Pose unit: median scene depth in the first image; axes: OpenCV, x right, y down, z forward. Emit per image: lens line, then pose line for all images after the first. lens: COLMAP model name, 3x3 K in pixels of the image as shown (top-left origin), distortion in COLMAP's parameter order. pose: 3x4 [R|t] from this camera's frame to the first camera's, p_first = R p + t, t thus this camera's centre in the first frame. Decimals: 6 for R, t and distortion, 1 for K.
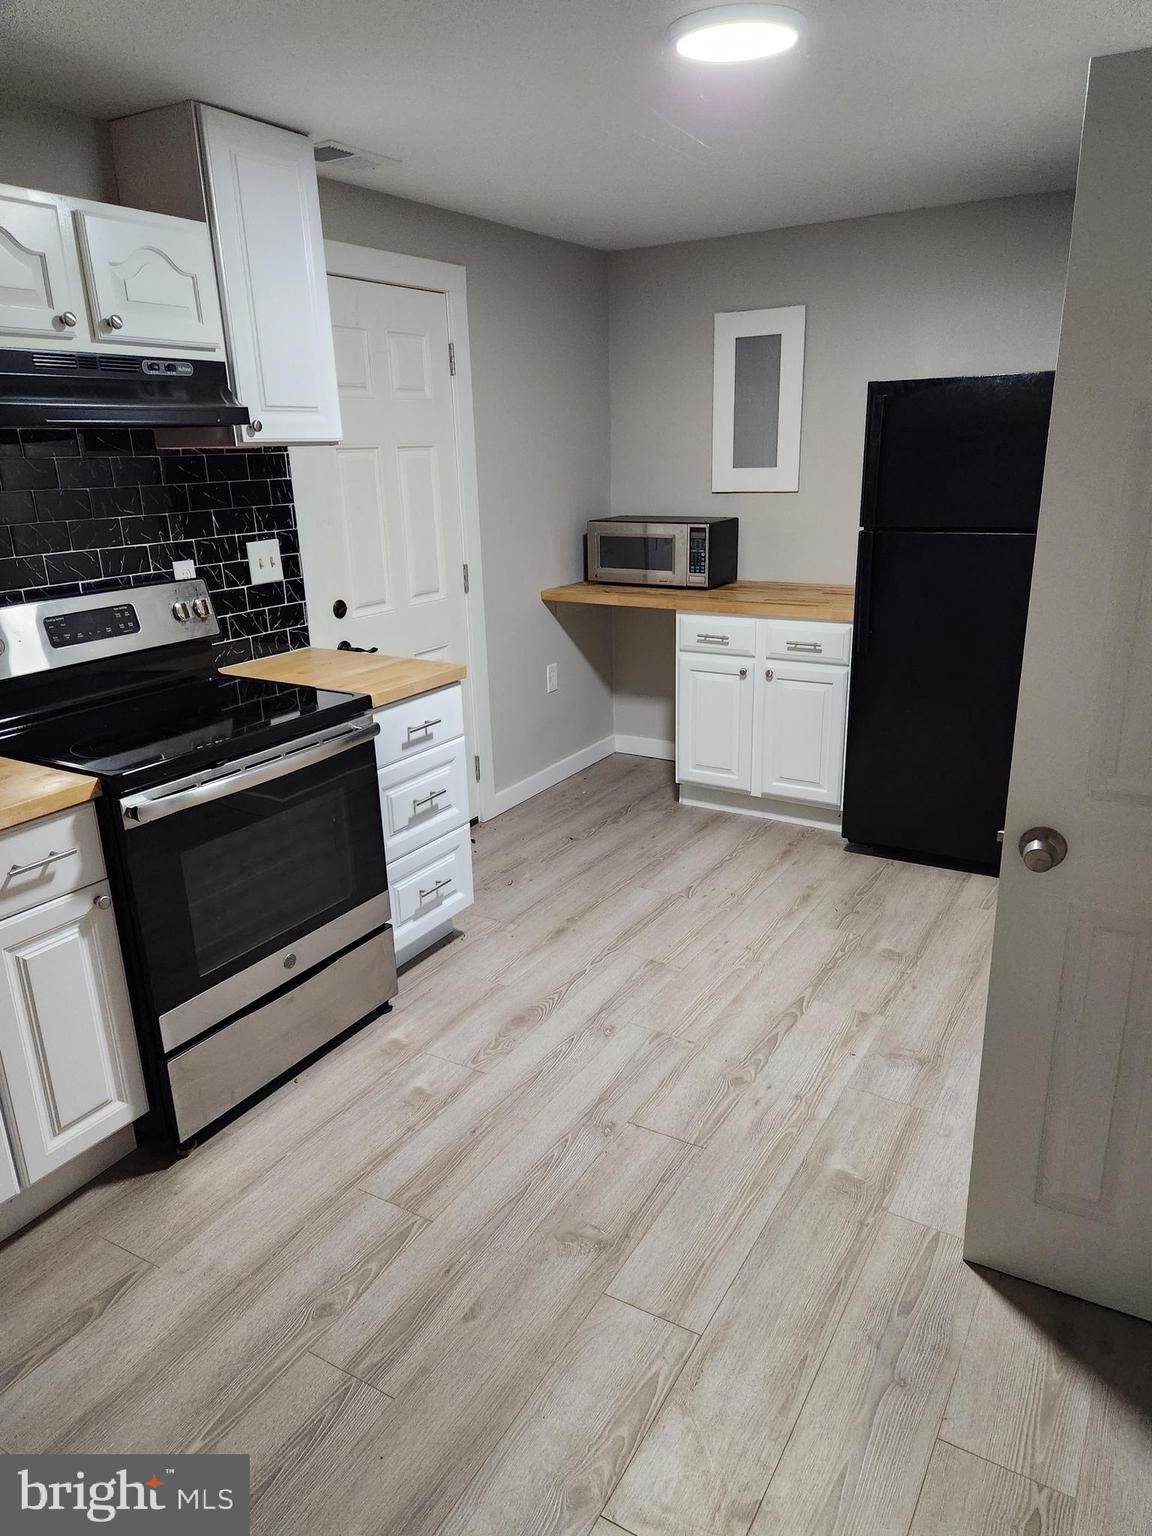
lens RADIAL K [[1020.6, 0, 578.4], [0, 1020.6, 786.0], [0, 0, 1]] dist [0.086281, -0.079269]
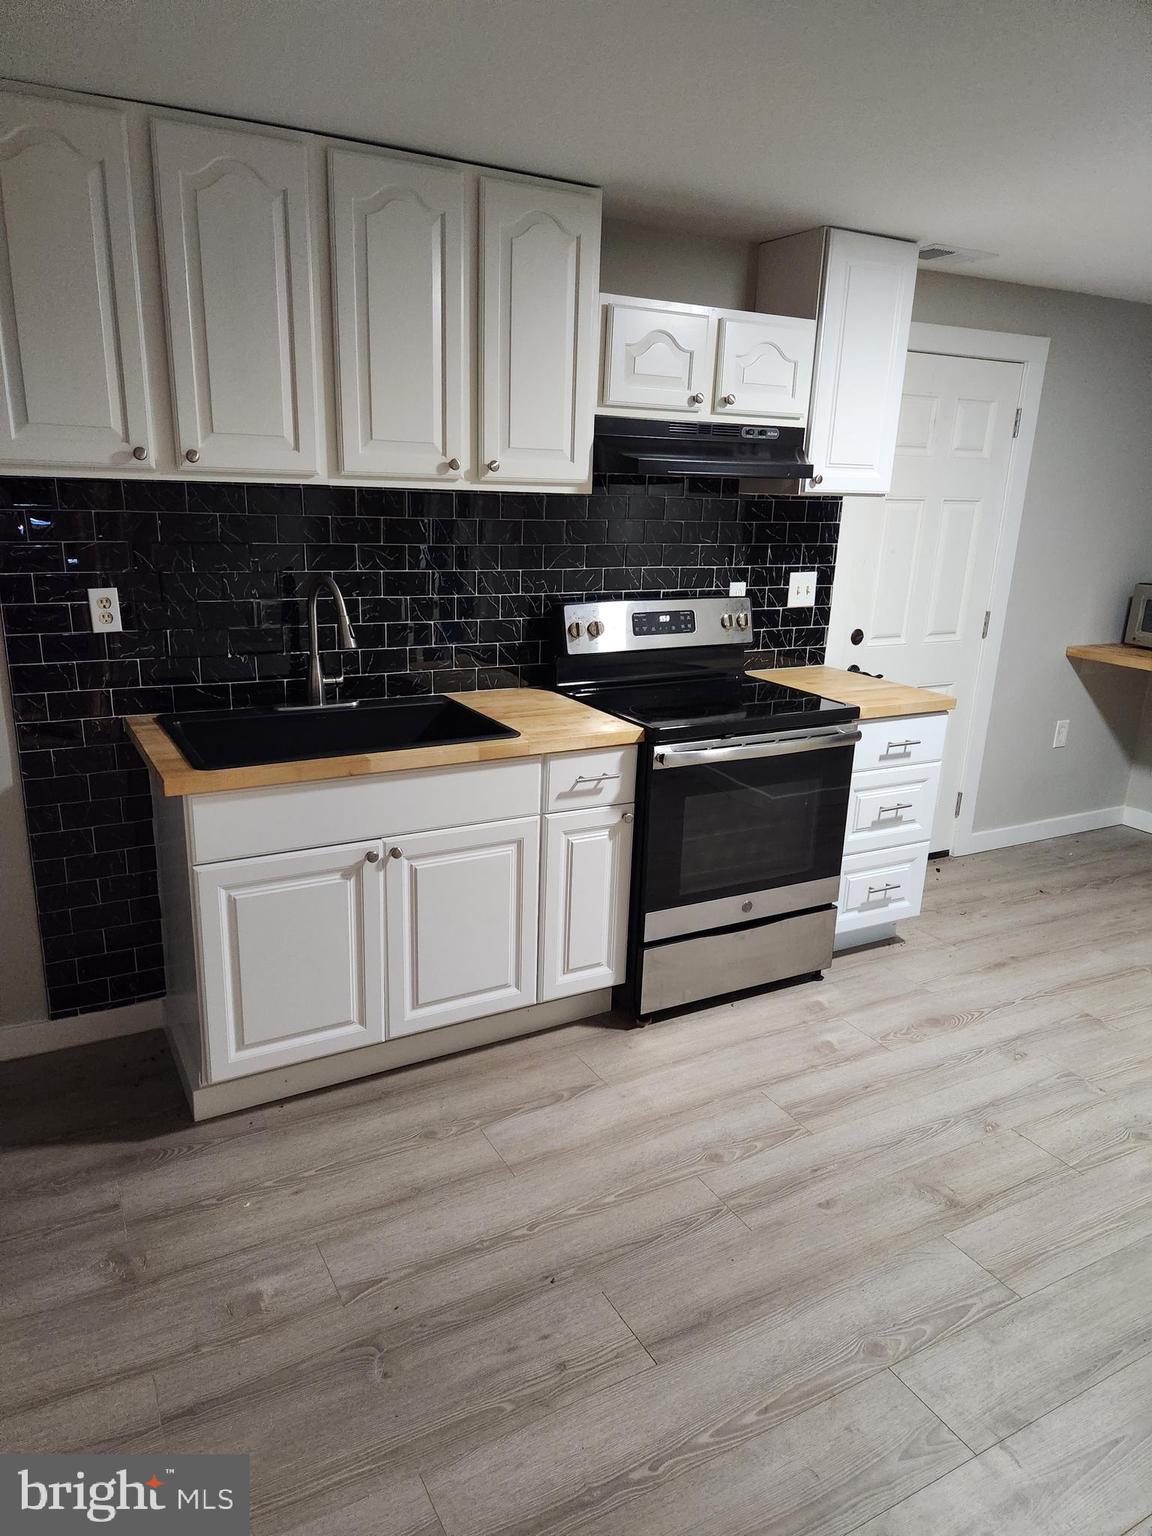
lens RADIAL K [[1020.6, 0, 578.4], [0, 1020.6, 786.0], [0, 0, 1]] dist [0.086281, -0.079269]
pose [[0.863853, 0.194362, -0.464738, 0.084190], [-0.212056, 0.977150, 0.014493, 0.051494], [0.456936, 0.086031, 0.885330, -0.185356]]
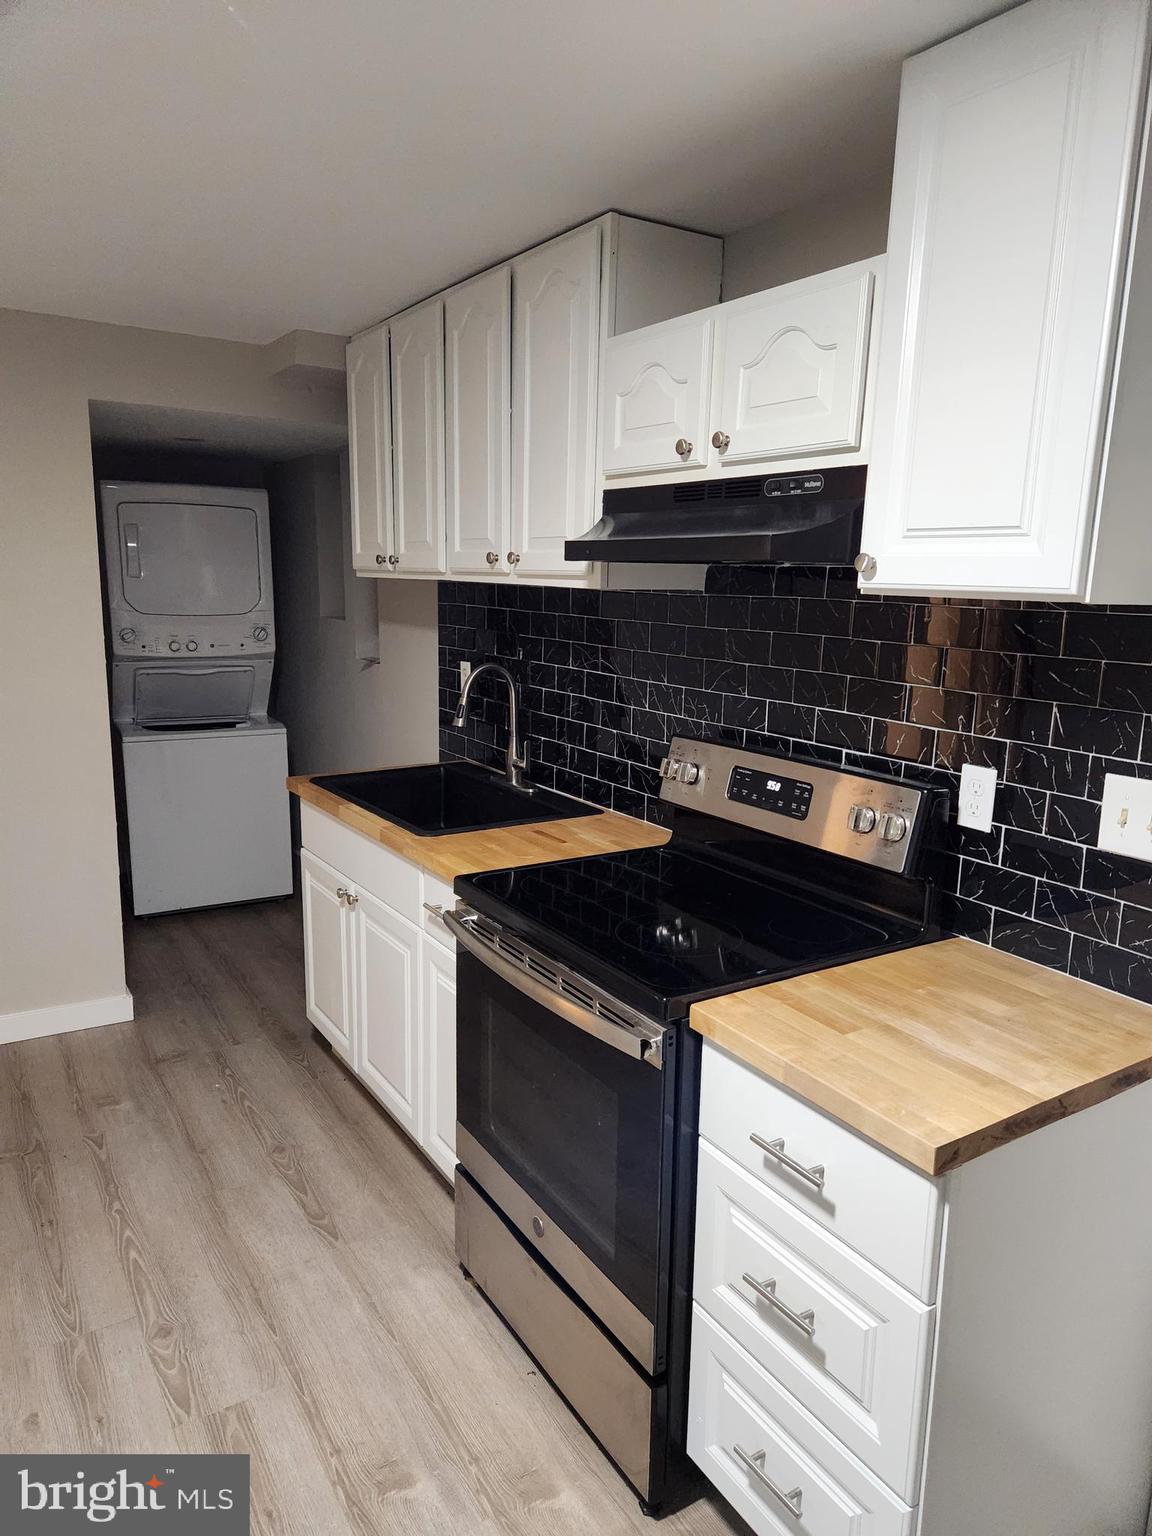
lens RADIAL K [[1037.1, 0, 591.9], [0, 1037.1, 776.7], [0, 0, 1]] dist [0.079638, -0.068571]
pose [[-0.440247, 0.189263, -0.877703, 0.314591], [-0.299592, 0.890546, 0.342304, -0.394440], [0.846420, 0.413651, -0.335358, 1.112360]]
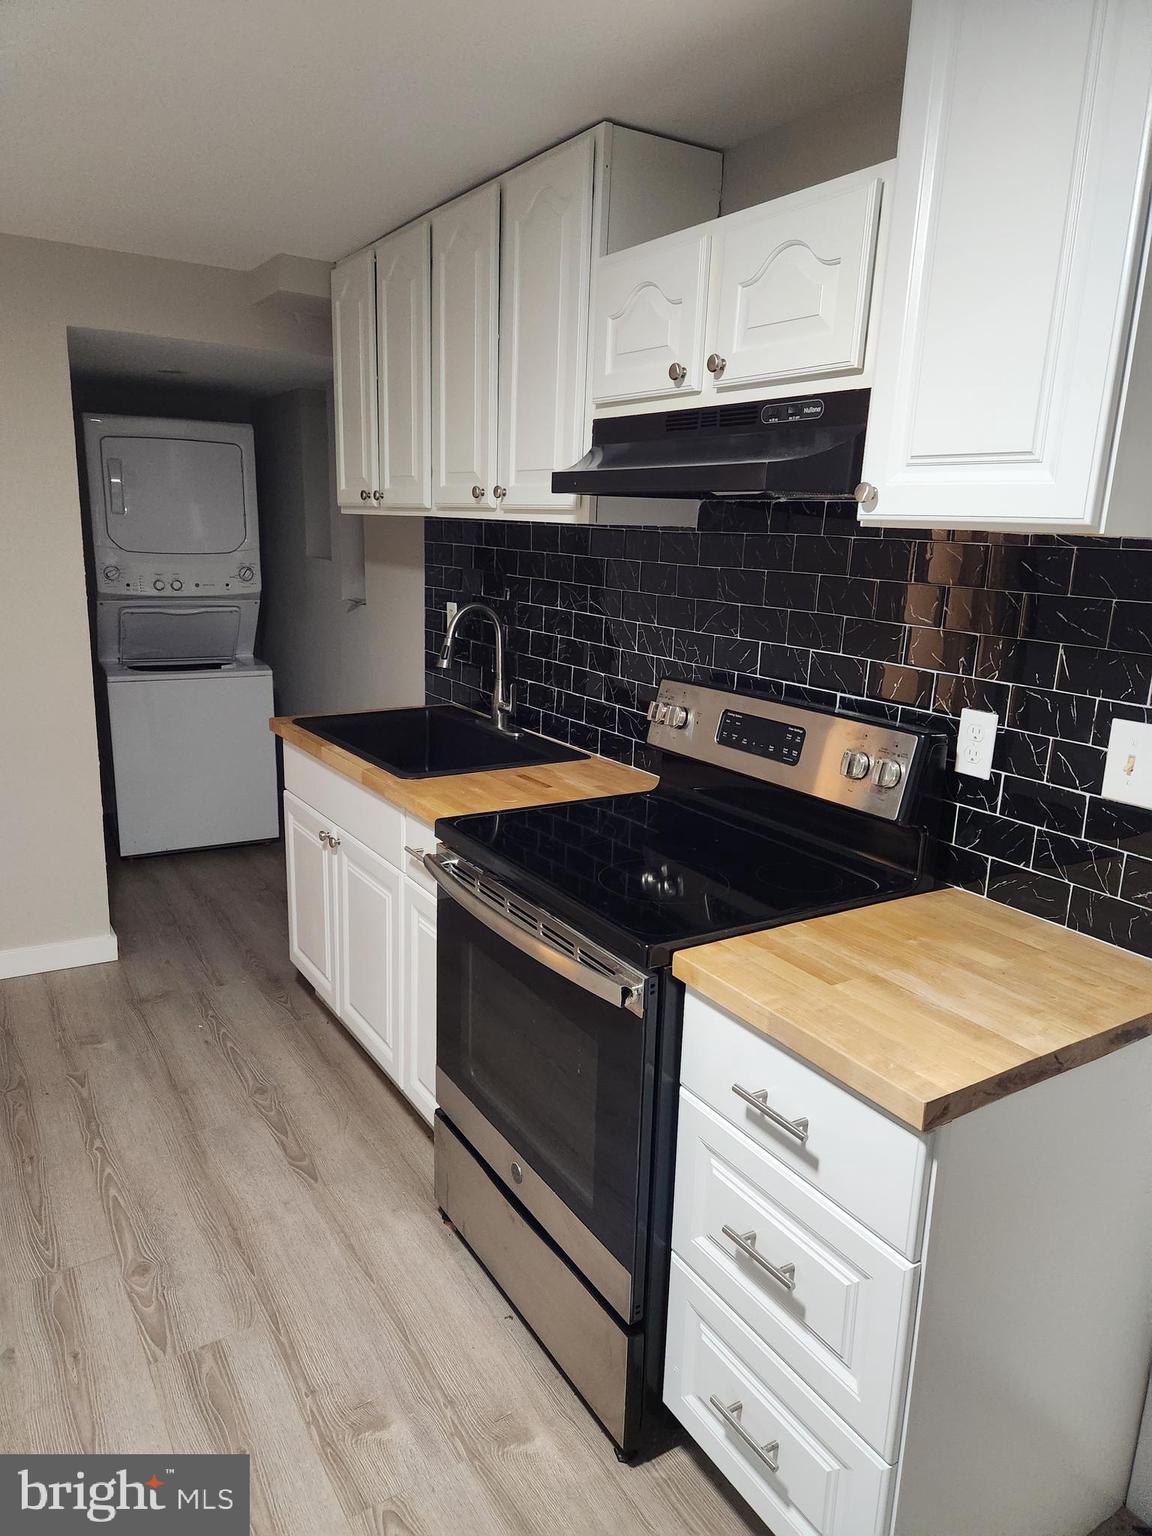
lens RADIAL K [[1035.6, 0, 571.2], [0, 1035.6, 767.3], [0, 0, 1]] dist [0.077936, -0.067896]
pose [[-0.453399, 0.217382, -0.864393, 0.292319], [-0.306183, 0.872799, 0.380098, -0.382137], [0.837067, 0.436998, -0.329167, 1.111474]]
